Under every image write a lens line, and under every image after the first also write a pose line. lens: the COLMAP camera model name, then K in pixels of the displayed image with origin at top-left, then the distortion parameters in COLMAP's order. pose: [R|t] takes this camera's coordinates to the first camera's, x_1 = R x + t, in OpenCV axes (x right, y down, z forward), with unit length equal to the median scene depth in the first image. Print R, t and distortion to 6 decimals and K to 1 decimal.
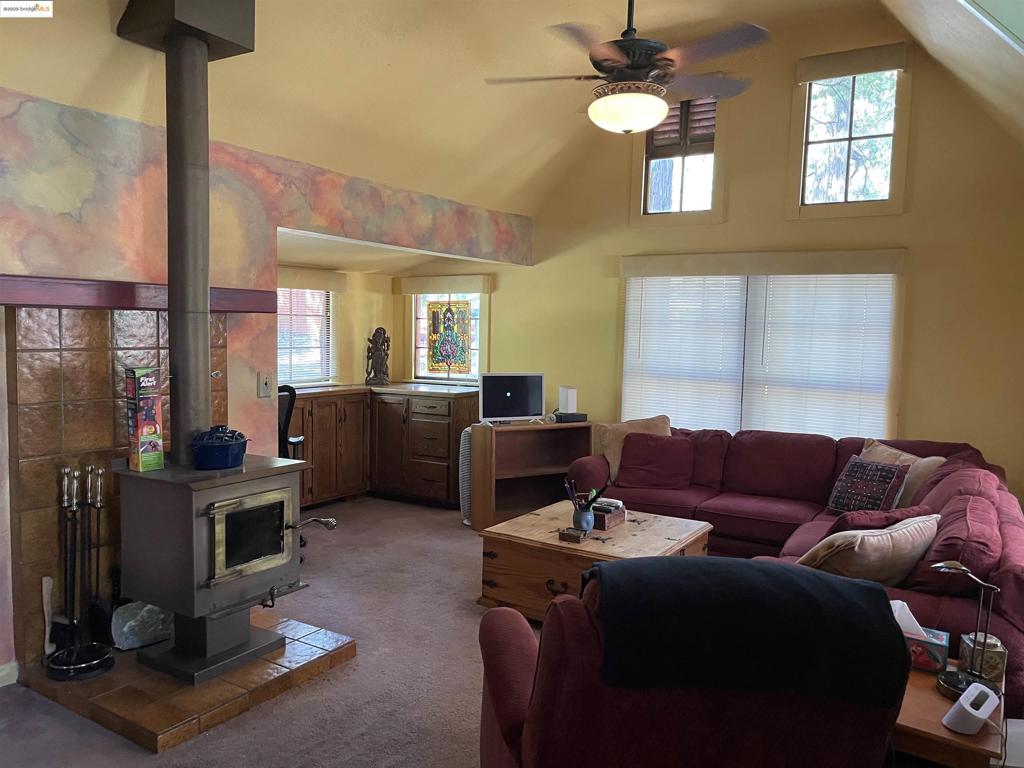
lens RADIAL K [[772.7, 0, 512.6], [0, 772.7, 384.2], [0, 0, 1]] dist [0.039089, -0.039855]
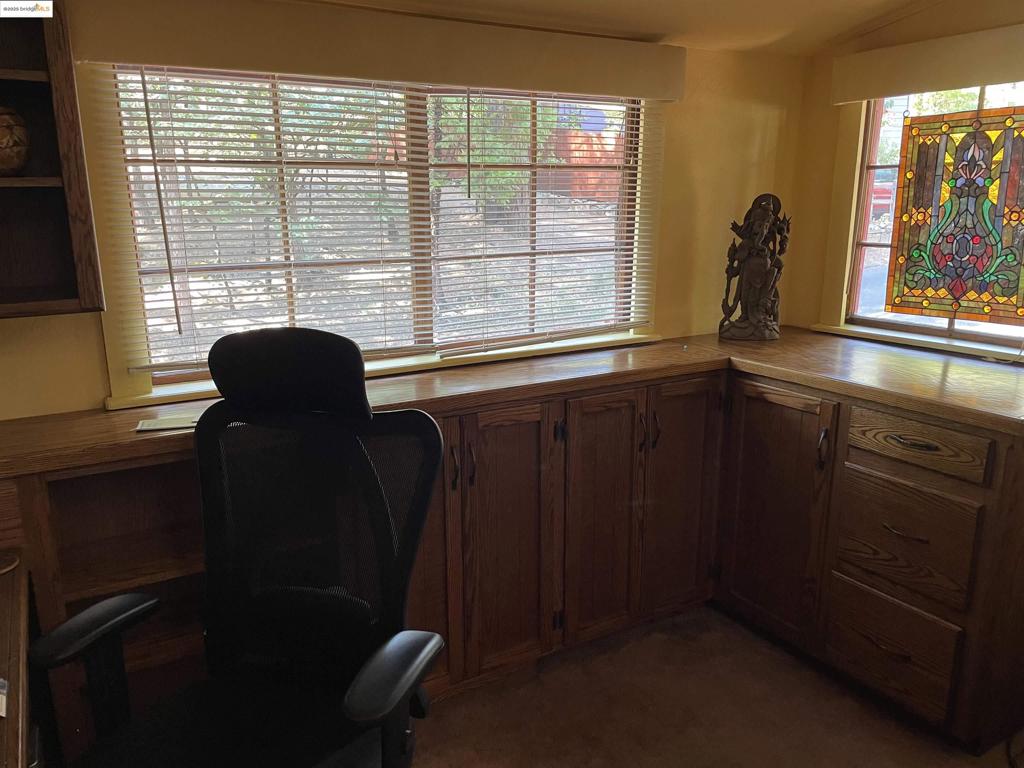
lens RADIAL K [[772.7, 0, 509.0], [0, 772.7, 387.3], [0, 0, 1]] dist [0.039089, -0.039855]
pose [[0.890860, 0.086020, -0.446060, -0.109688], [-0.012483, 0.986173, 0.165248, -0.042923], [0.454107, -0.141645, 0.879616, 0.616896]]
